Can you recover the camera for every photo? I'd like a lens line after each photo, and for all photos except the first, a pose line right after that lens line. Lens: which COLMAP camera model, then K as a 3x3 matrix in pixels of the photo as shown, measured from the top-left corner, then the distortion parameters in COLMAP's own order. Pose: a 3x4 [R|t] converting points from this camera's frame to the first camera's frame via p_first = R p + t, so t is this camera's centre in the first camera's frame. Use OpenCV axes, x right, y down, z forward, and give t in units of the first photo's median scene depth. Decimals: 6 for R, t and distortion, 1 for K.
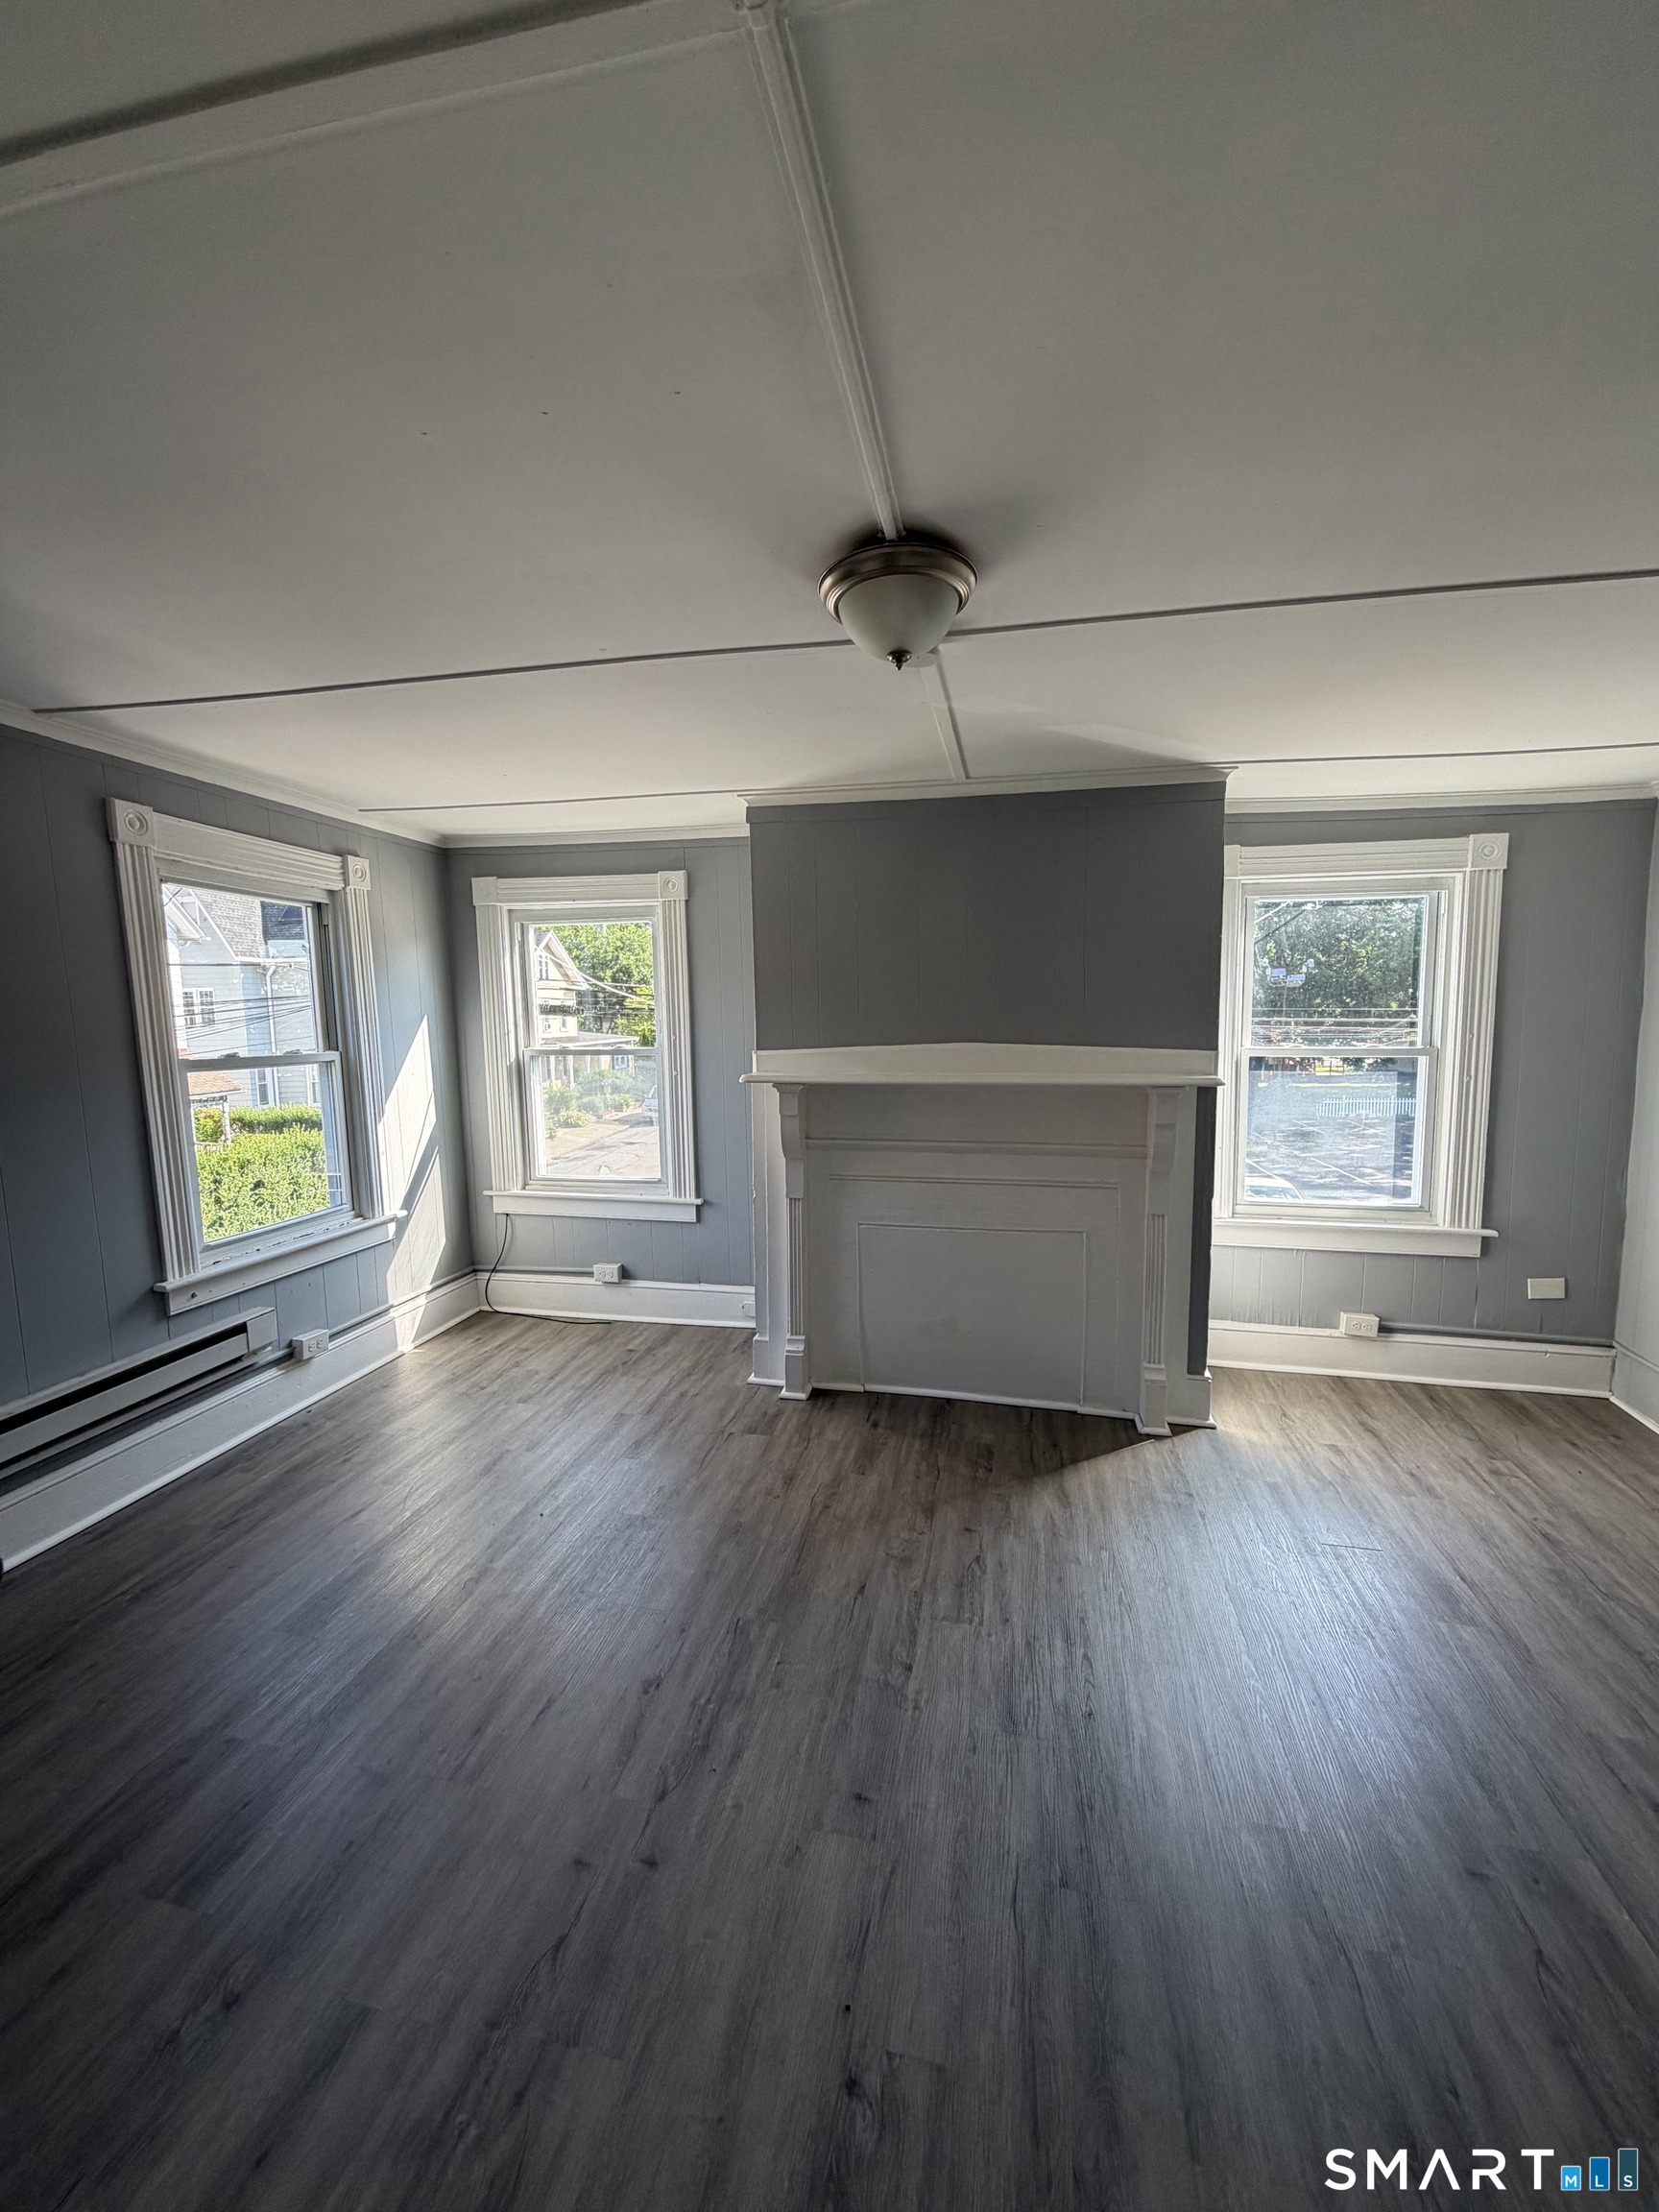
lens RADIAL K [[889.3, 0, 822.9], [0, 889.3, 1106.0], [0, 0, 1]] dist [0.002576, 0.000384]
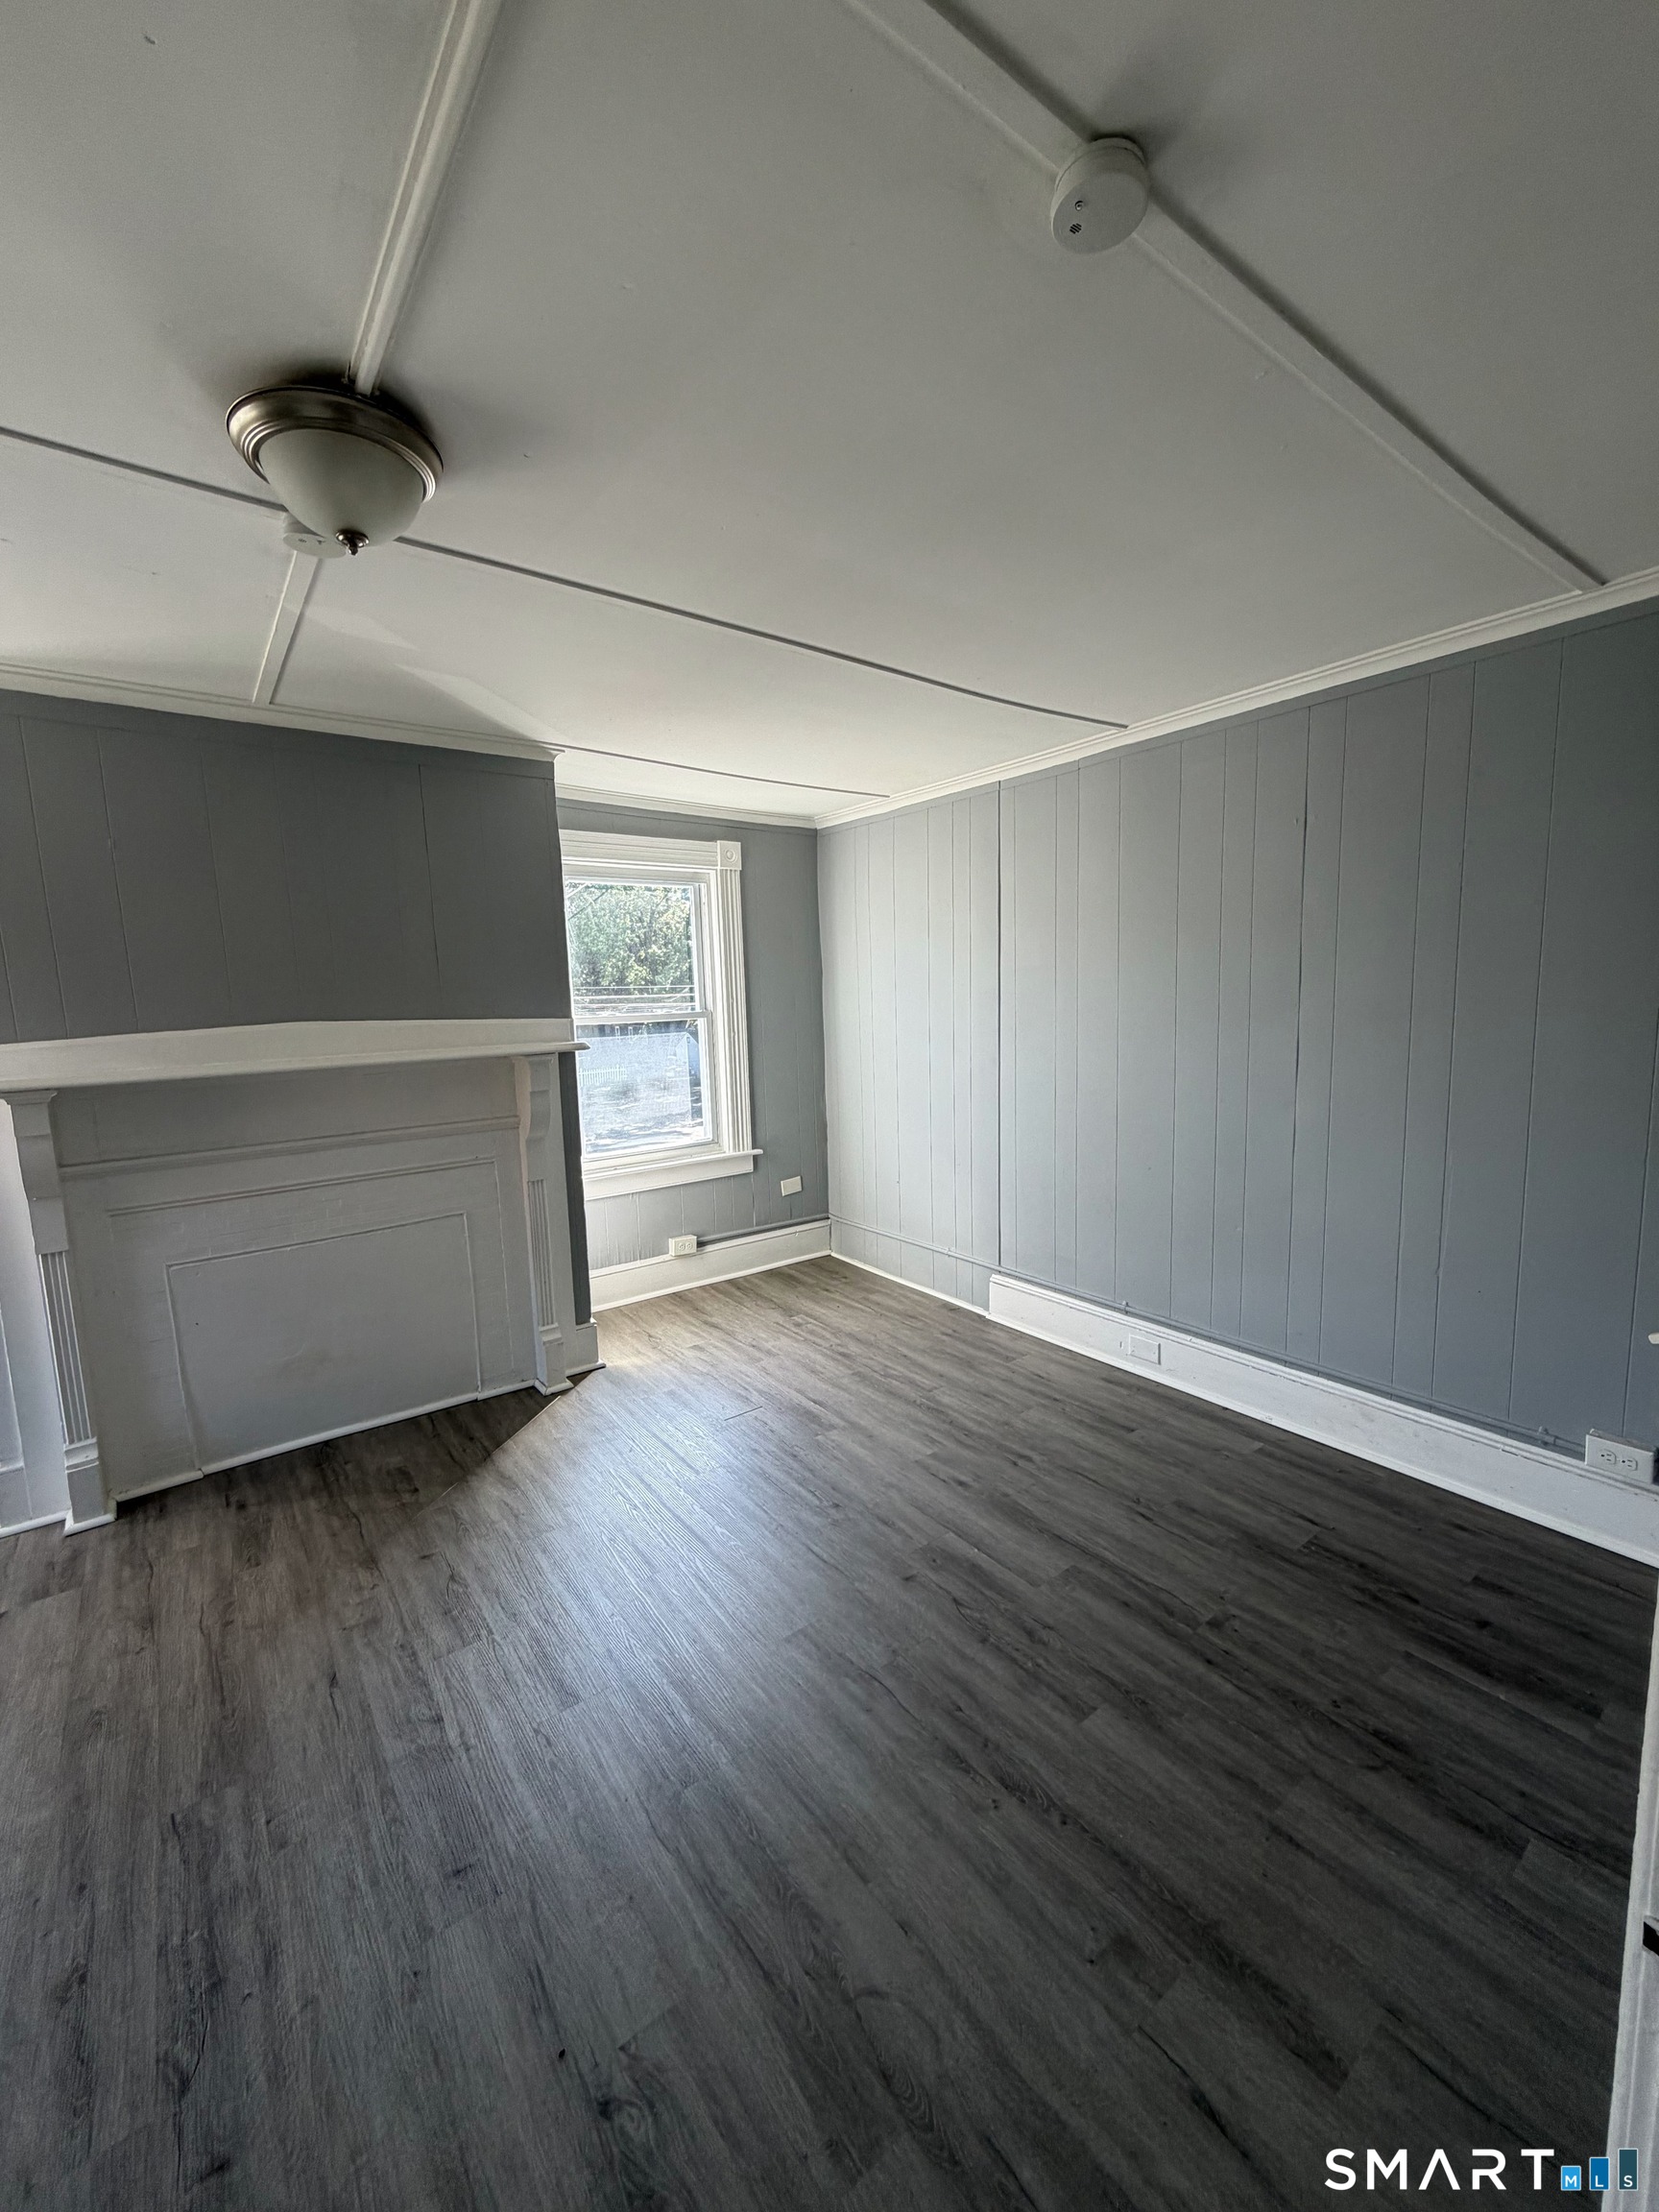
lens RADIAL K [[889.3, 0, 826.7], [0, 889.3, 1109.9], [0, 0, 1]] dist [0.002576, 0.000384]
pose [[0.650846, -0.116232, 0.750260, -0.170383], [0.103379, 0.992575, 0.064091, 0.009889], [-0.752139, 0.035848, 0.658029, 0.073999]]
